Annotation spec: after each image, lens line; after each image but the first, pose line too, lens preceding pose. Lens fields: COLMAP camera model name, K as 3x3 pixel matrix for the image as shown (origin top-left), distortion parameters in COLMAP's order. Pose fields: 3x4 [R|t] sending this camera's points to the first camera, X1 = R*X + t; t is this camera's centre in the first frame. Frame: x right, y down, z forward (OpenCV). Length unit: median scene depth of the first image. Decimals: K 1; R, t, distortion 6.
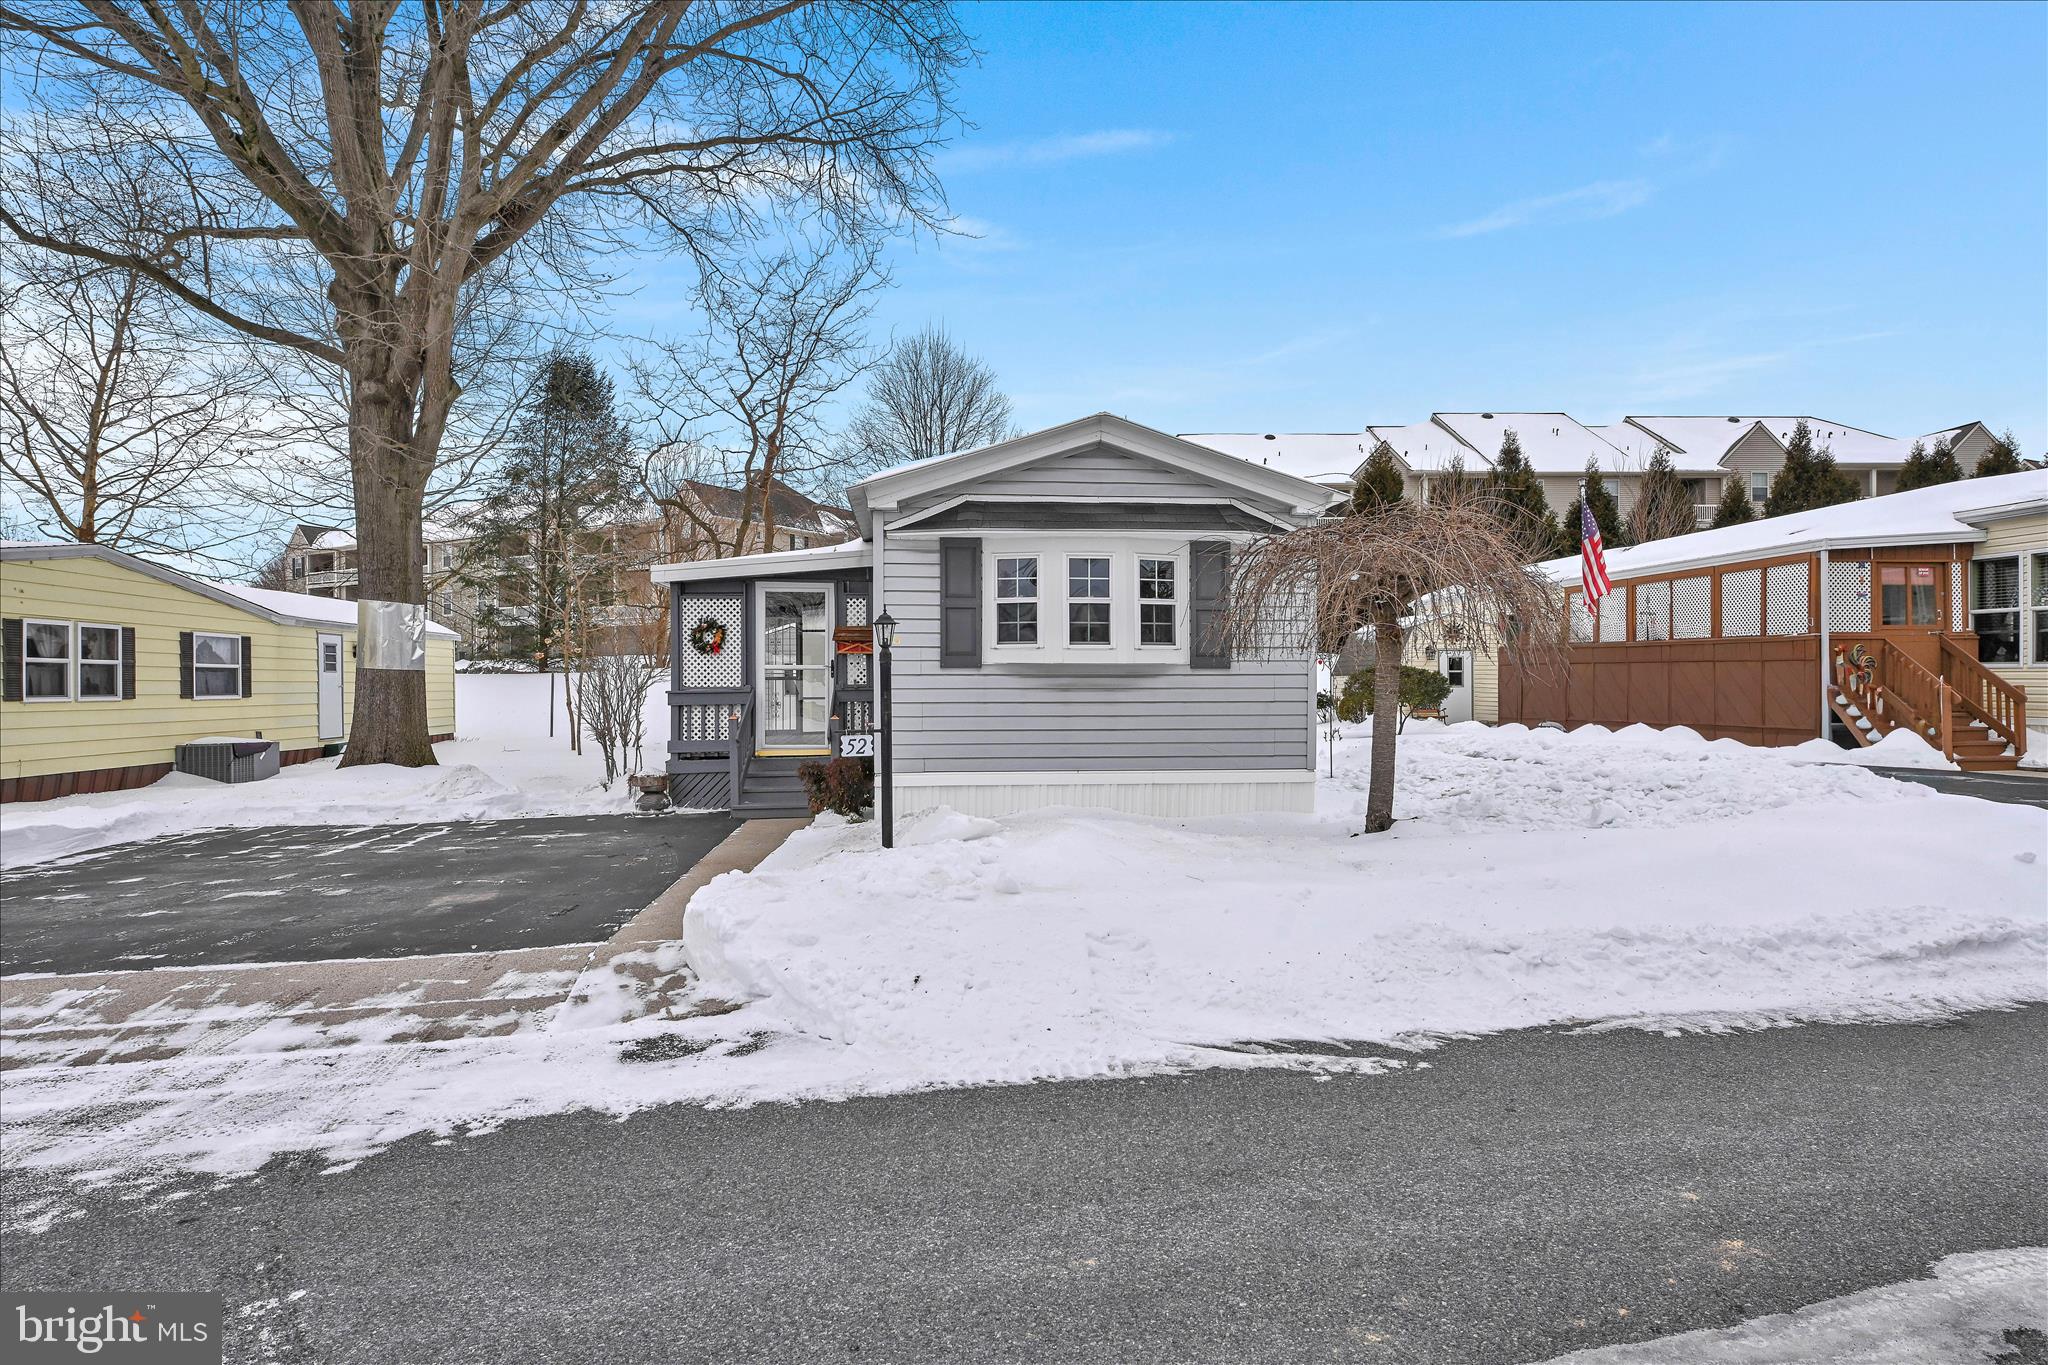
lens RADIAL K [[951.2, 0, 1024.0], [0, 951.2, 682.5], [0, 0, 1]] dist [-0.000899, -0.000526]
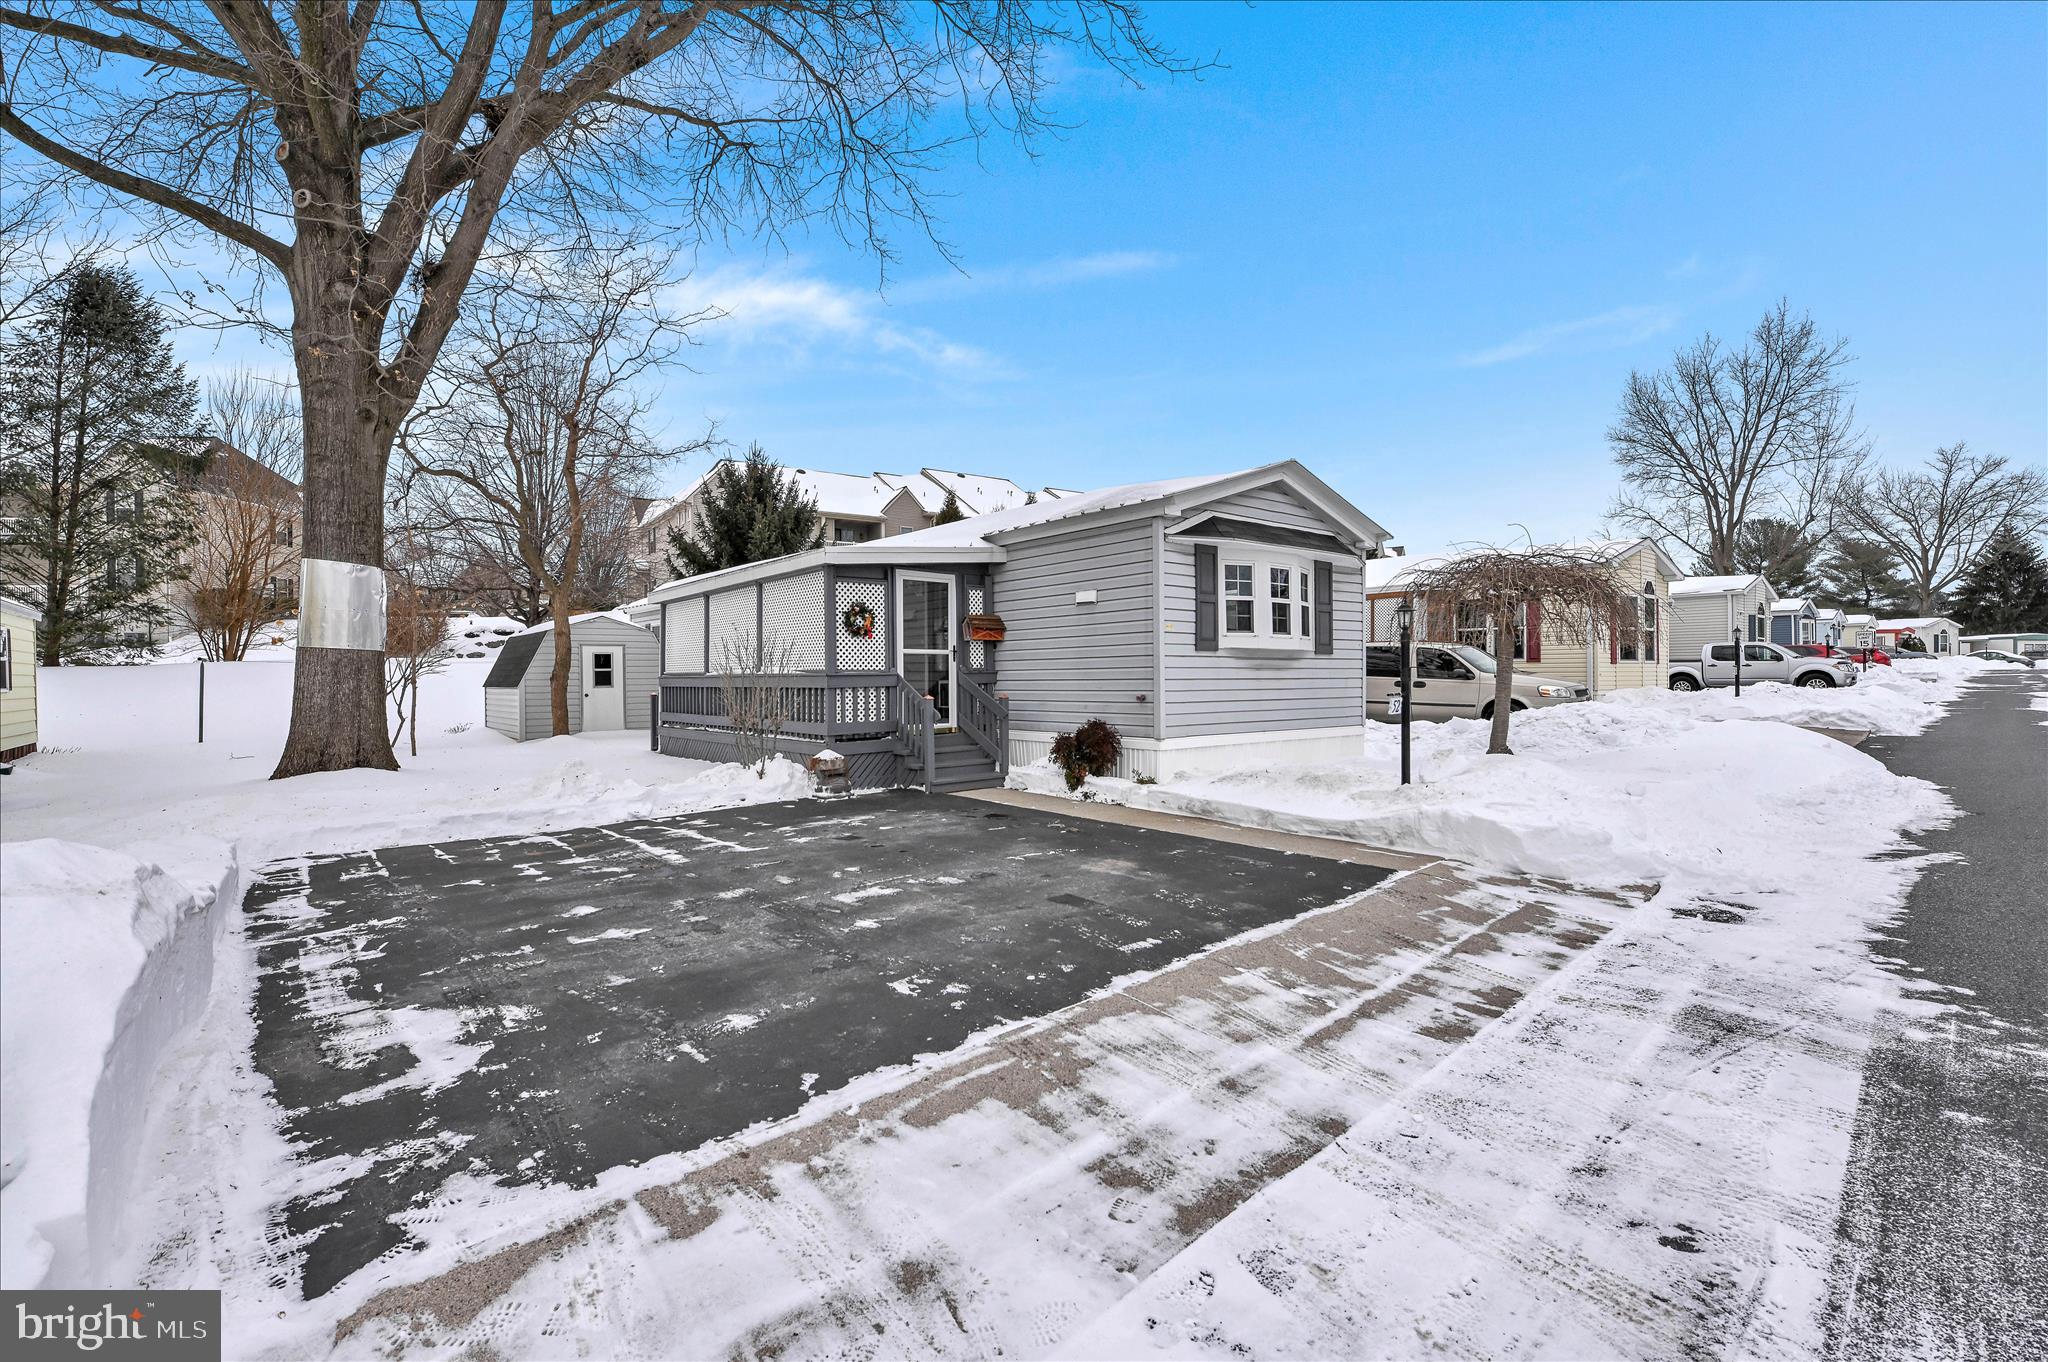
lens RADIAL K [[799.9, 0, 1024.0], [0, 799.9, 681.0], [0, 0, 1]] dist [-0.005215, -0.000218]
pose [[0.866658, -0.005243, 0.498875, -0.787214], [0.004093, 0.999986, 0.003400, 0.019057], [-0.498886, -0.000905, 0.866667, 0.221238]]
